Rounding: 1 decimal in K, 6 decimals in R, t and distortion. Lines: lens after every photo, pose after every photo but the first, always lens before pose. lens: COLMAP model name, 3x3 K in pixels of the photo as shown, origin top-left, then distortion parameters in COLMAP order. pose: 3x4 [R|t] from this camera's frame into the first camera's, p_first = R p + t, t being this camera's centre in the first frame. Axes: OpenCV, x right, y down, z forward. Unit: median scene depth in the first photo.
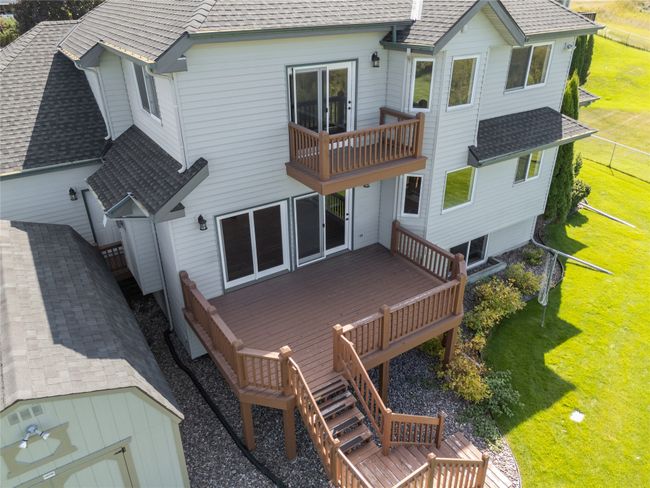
lens RADIAL K [[478.5, 0, 325.0], [0, 478.5, 244.0], [0, 0, 1]] dist [0.058335, -0.040974]
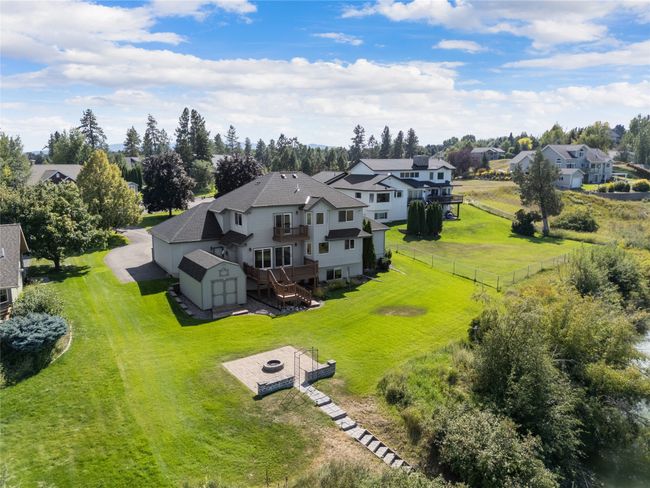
lens RADIAL K [[478.5, 0, 325.0], [0, 478.5, 244.0], [0, 0, 1]] dist [0.058335, -0.040974]
pose [[0.999610, 0.012468, -0.024974, 0.414302], [-0.019810, 0.947182, -0.320085, 1.050682], [0.019664, 0.320455, 0.947060, -2.482662]]
